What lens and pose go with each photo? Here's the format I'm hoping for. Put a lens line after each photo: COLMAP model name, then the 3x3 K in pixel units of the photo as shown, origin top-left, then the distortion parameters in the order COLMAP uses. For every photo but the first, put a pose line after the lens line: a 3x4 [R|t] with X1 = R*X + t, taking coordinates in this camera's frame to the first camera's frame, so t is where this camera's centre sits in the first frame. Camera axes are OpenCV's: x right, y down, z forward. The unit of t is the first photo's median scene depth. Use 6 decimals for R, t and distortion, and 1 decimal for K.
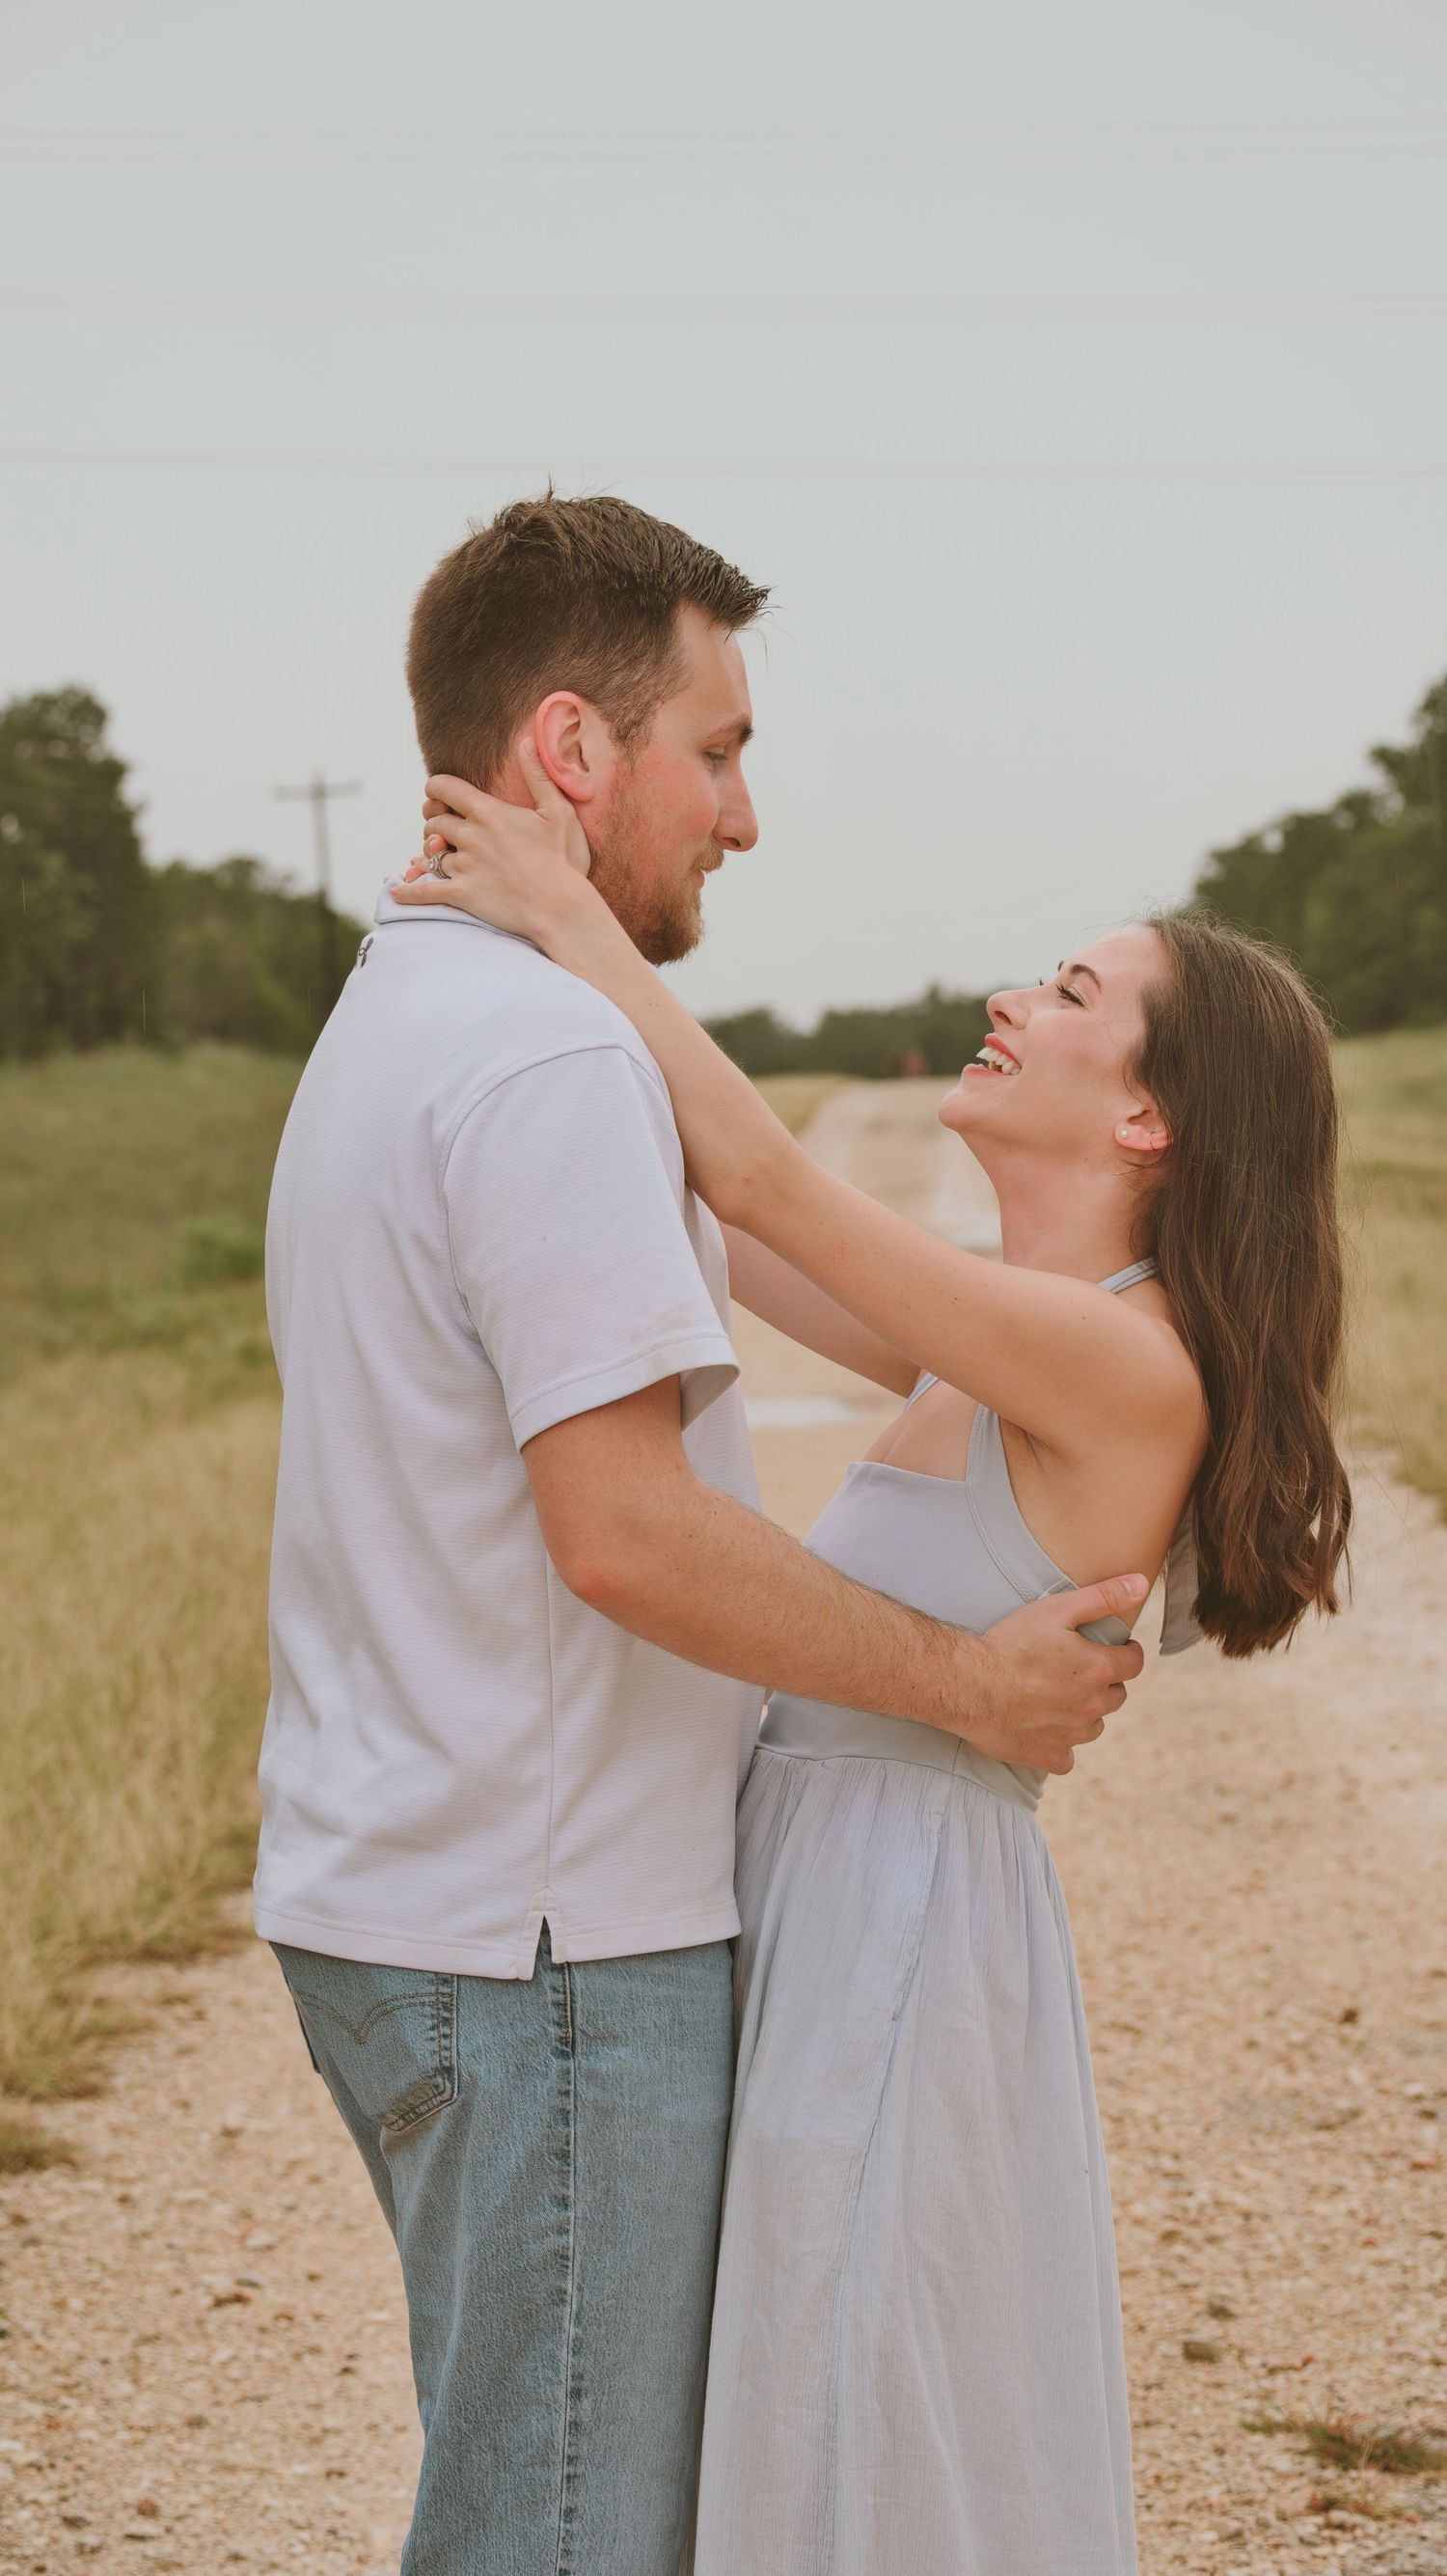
lens RADIAL K [[8096.7, 0, 728.1], [0, 8096.7, 1288.1], [0, 0, 1]] dist [-0.007178, 0.000000]
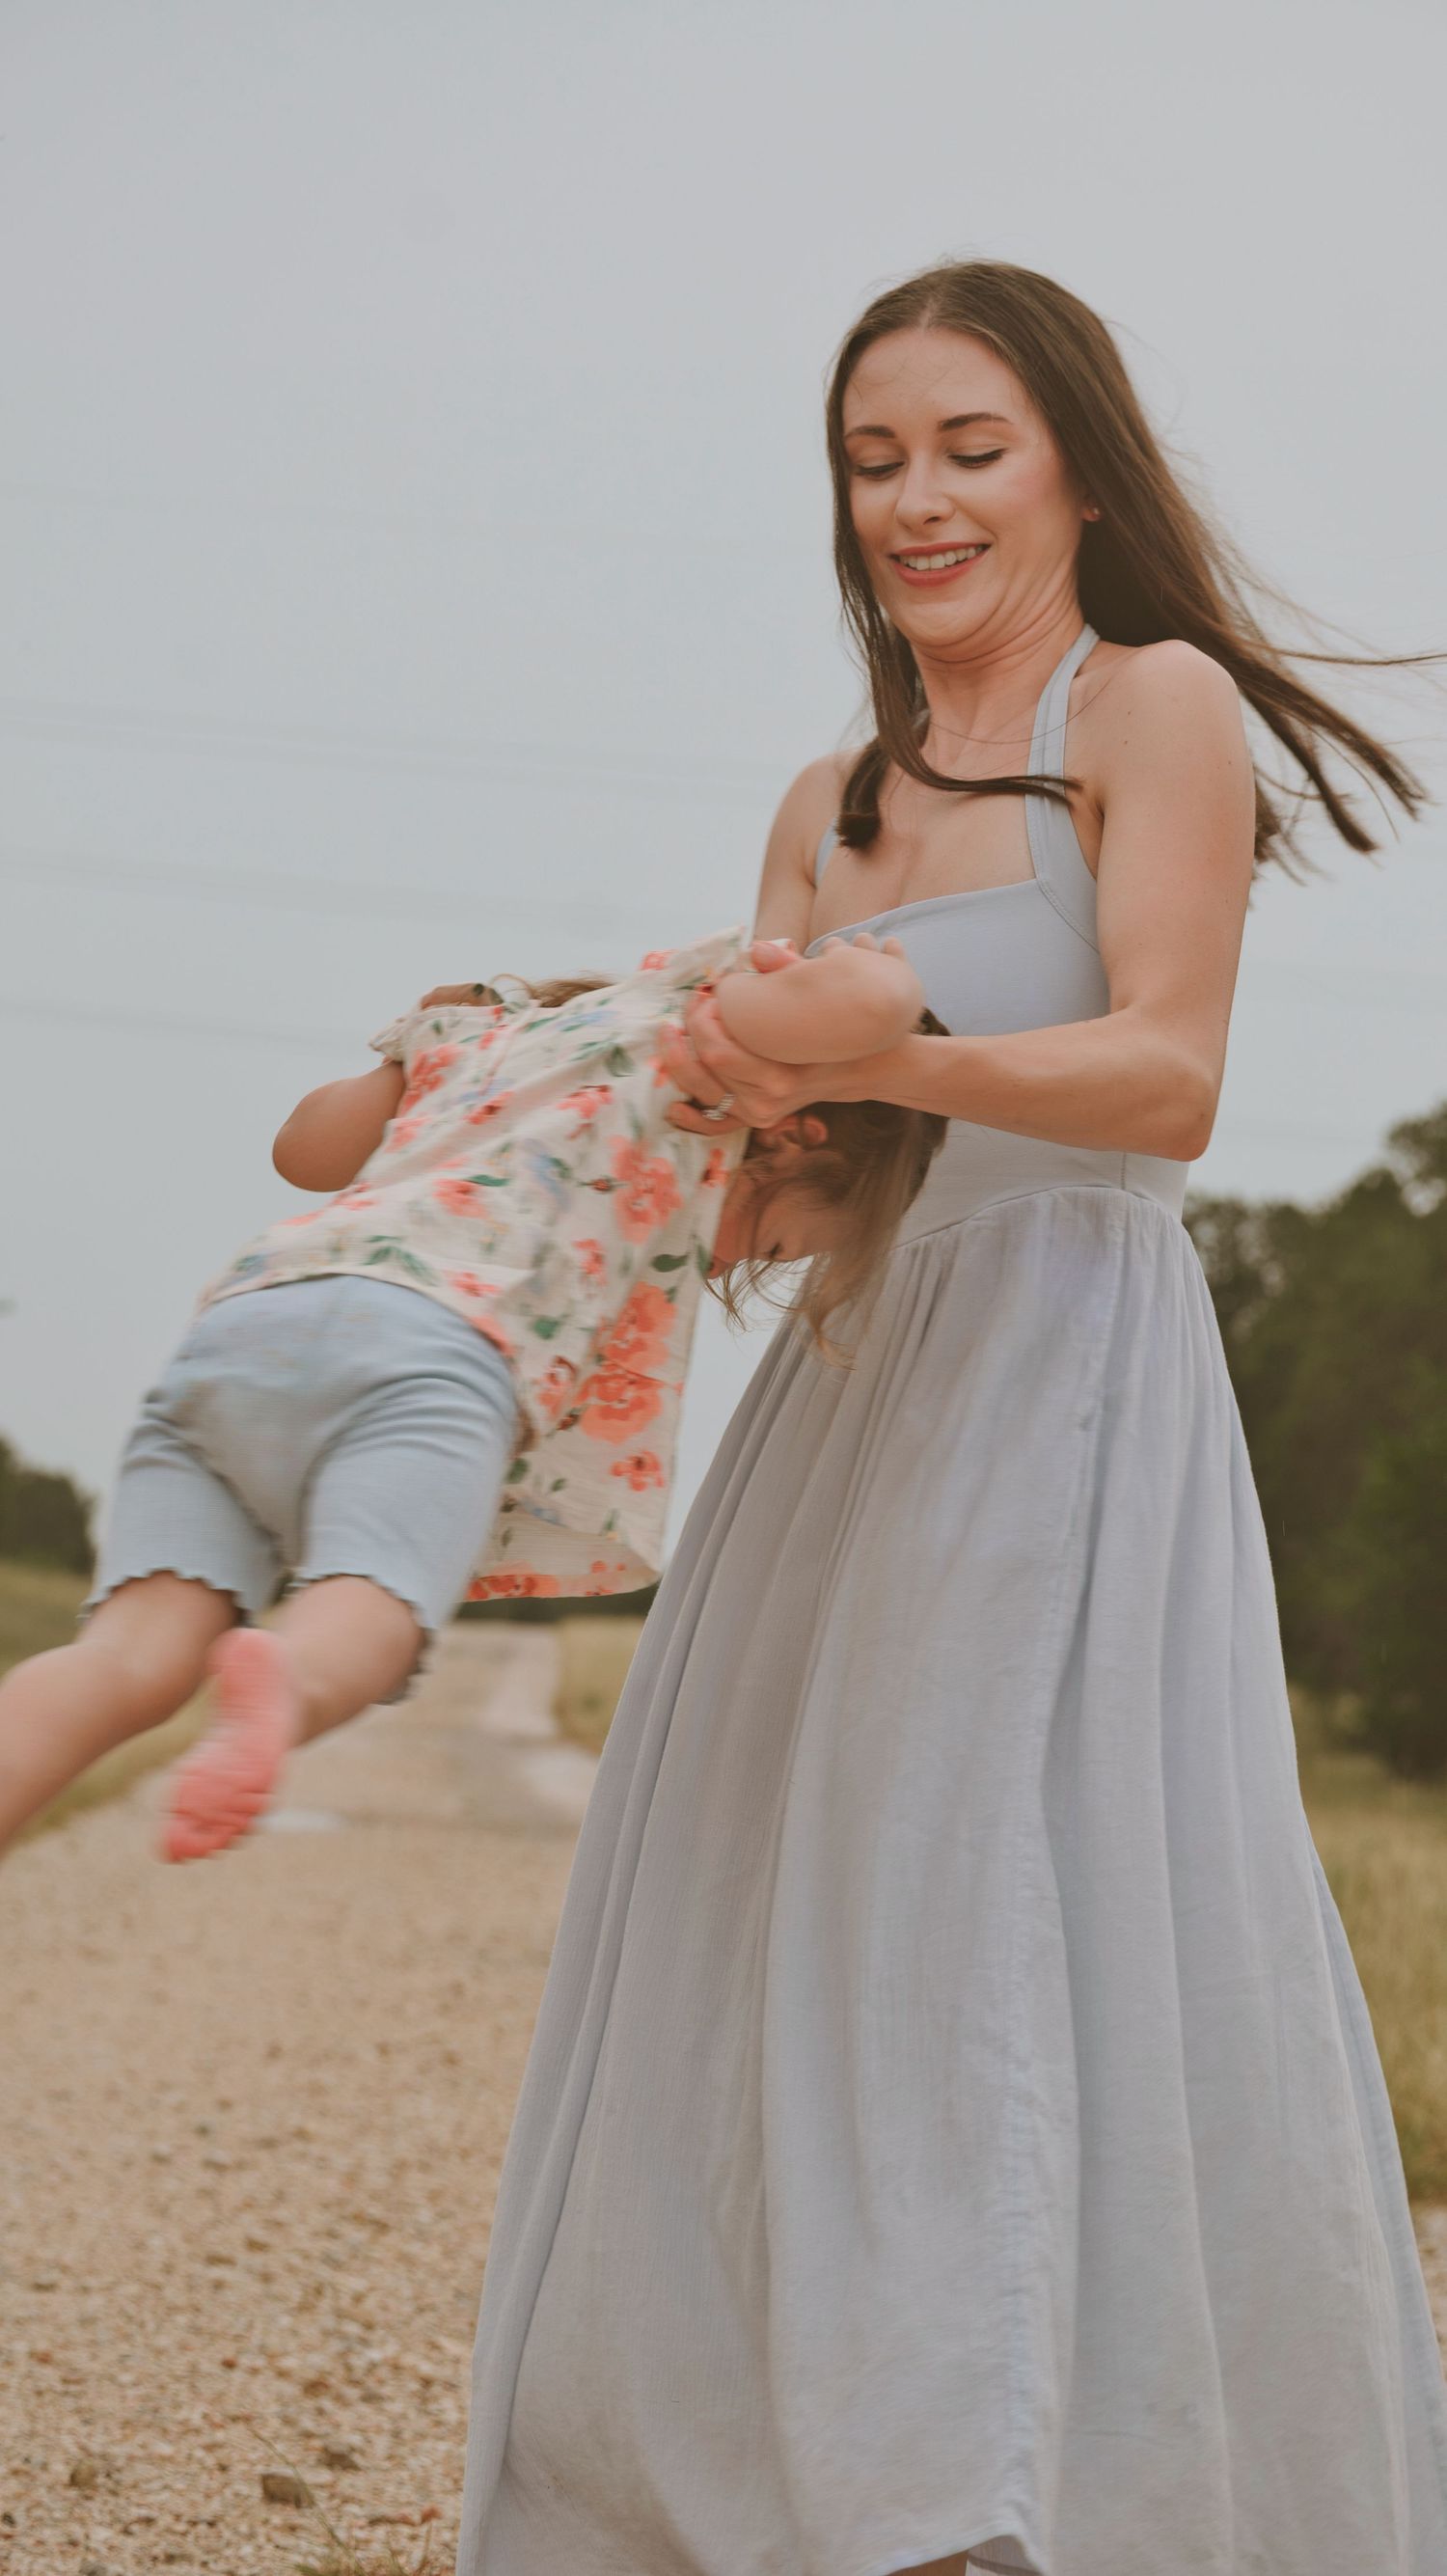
lens RADIAL K [[7368.5, 0, 722.1], [0, 7368.5, 1289.2], [0, 0, 1]] dist [0.093804, 0.000000]
pose [[0.994496, 0.094217, 0.045830, 0.039894], [-0.090440, 0.992804, -0.078485, 0.050889], [-0.052895, 0.073908, 0.995861, 0.229038]]
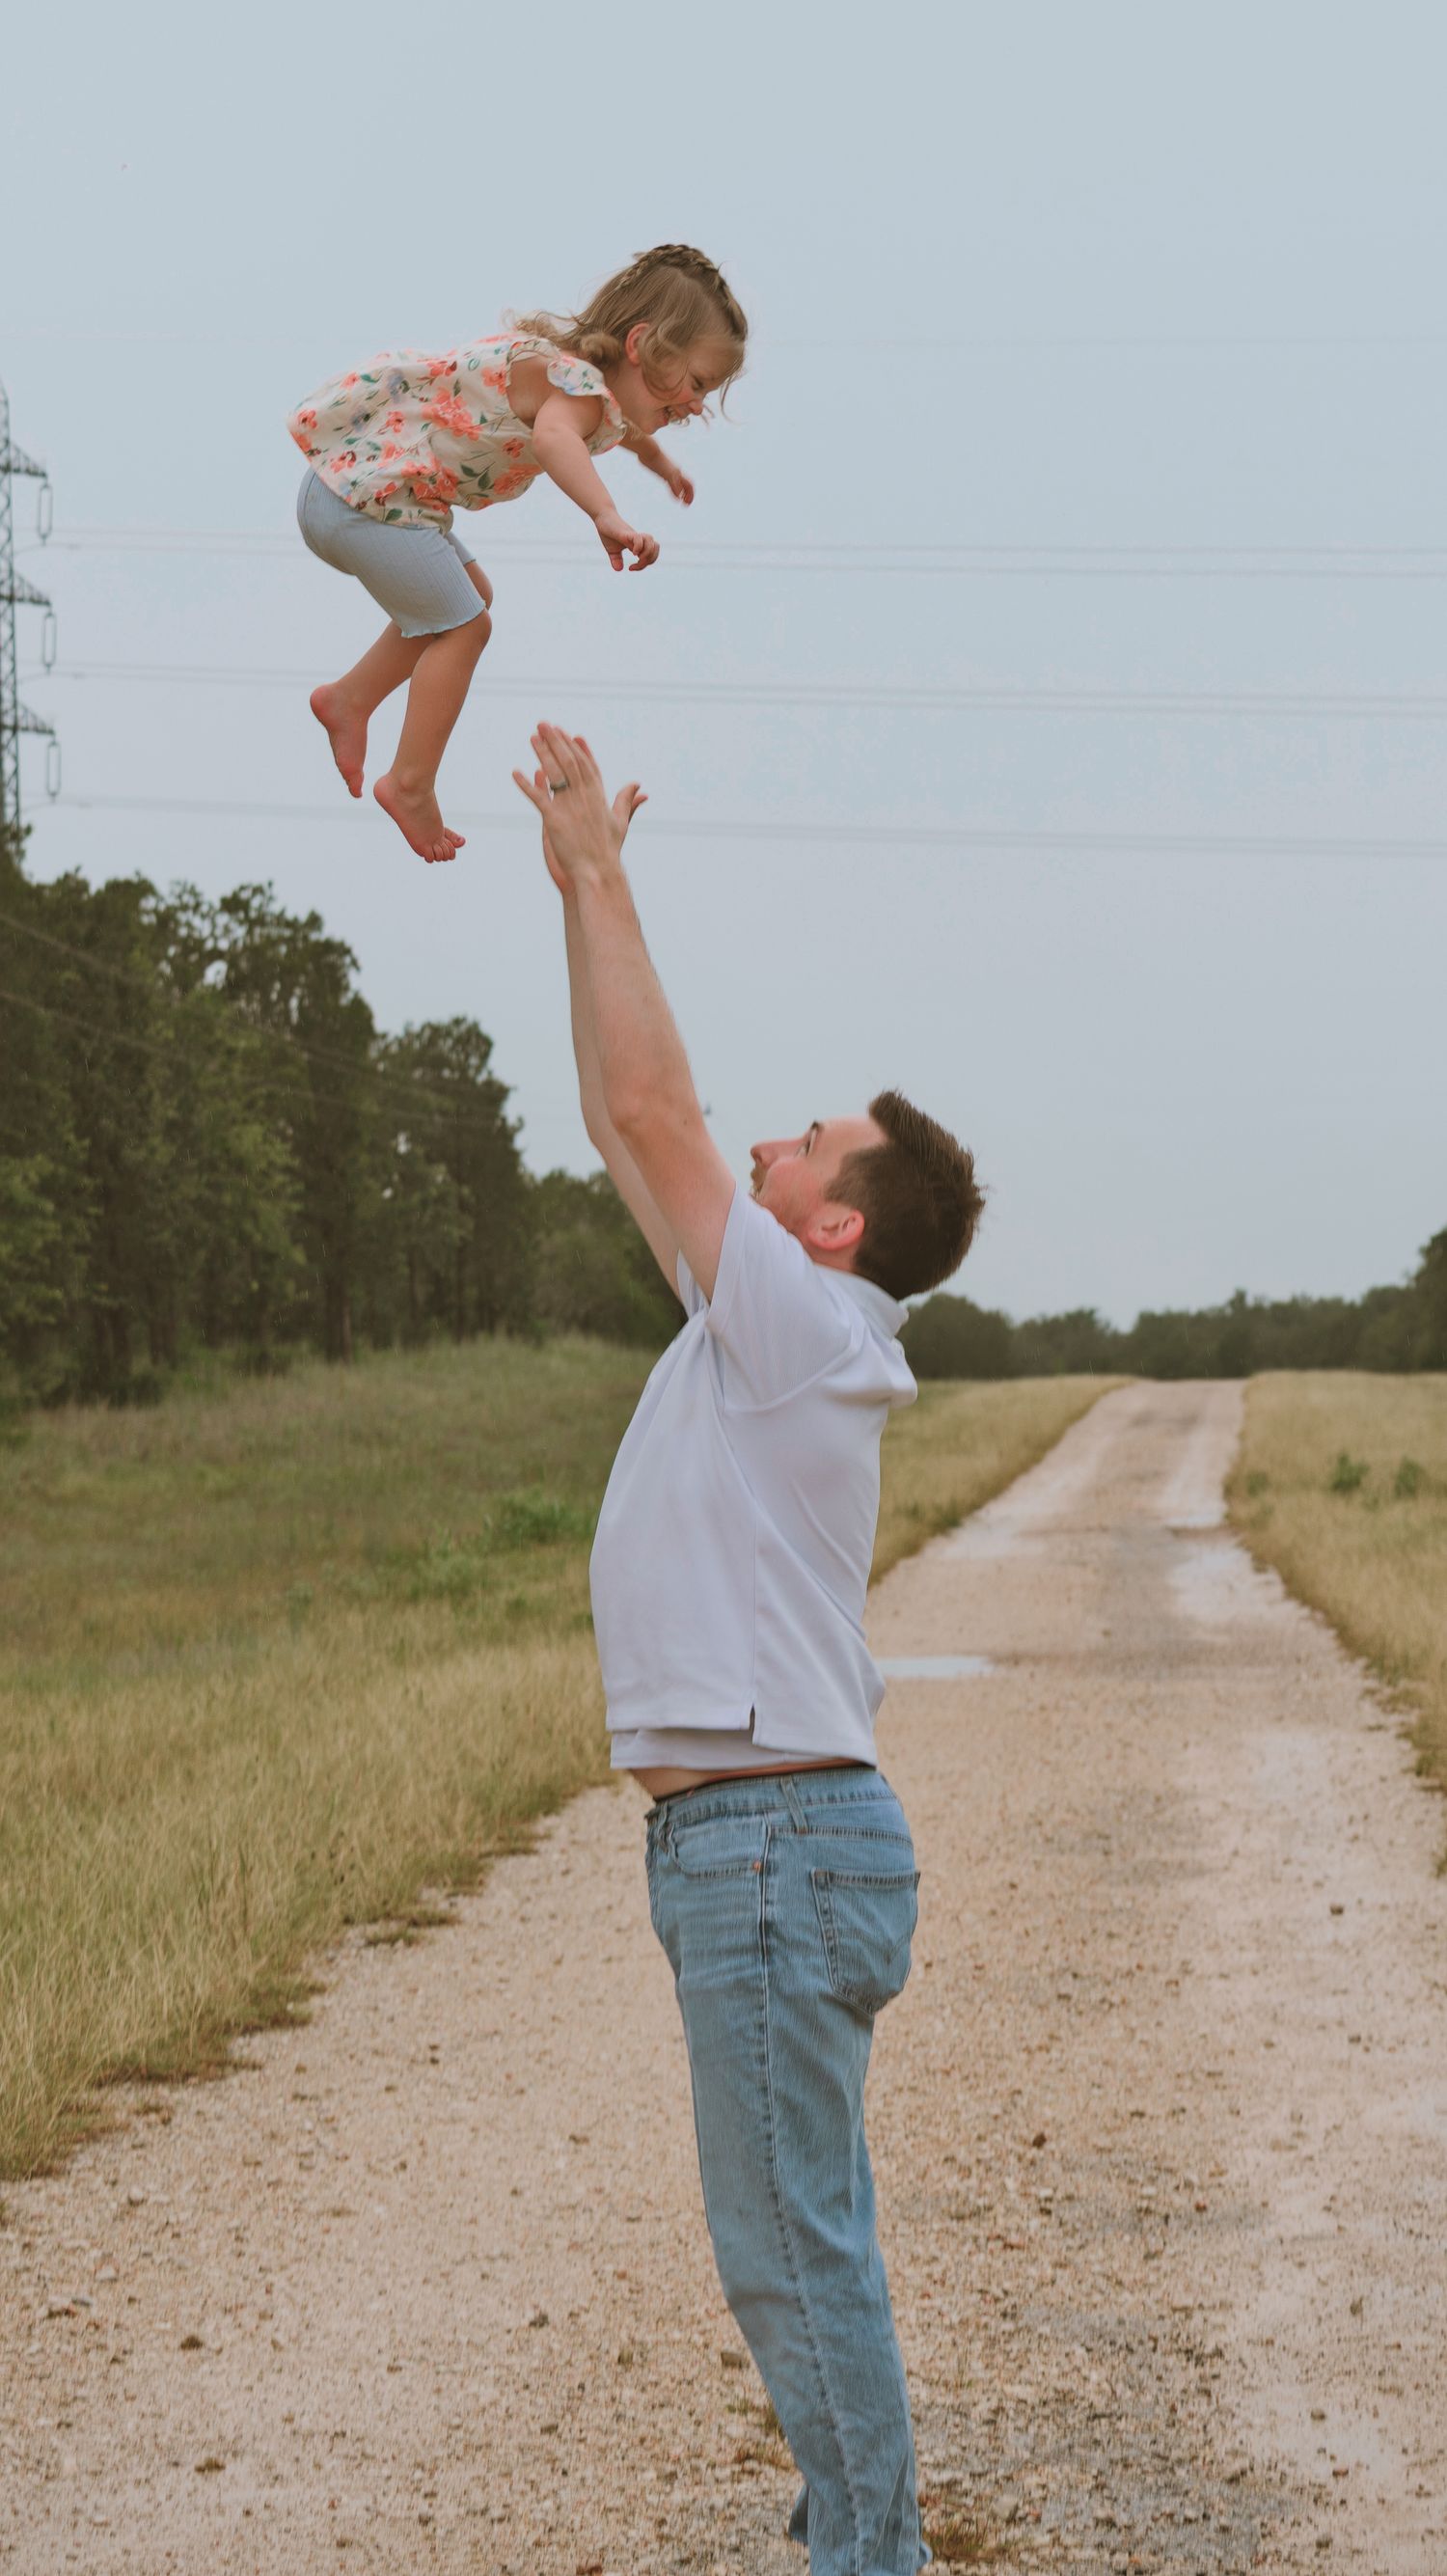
lens RADIAL K [[7223.7, 0, 712.9], [0, 7223.7, 1287.7], [0, 0, 1]] dist [0.021278, 0.000000]
pose [[0.998515, 0.019650, -0.050813, 0.079138], [-0.021510, 0.999109, -0.036314, -0.002495], [0.050054, 0.037353, 0.998048, -0.147601]]
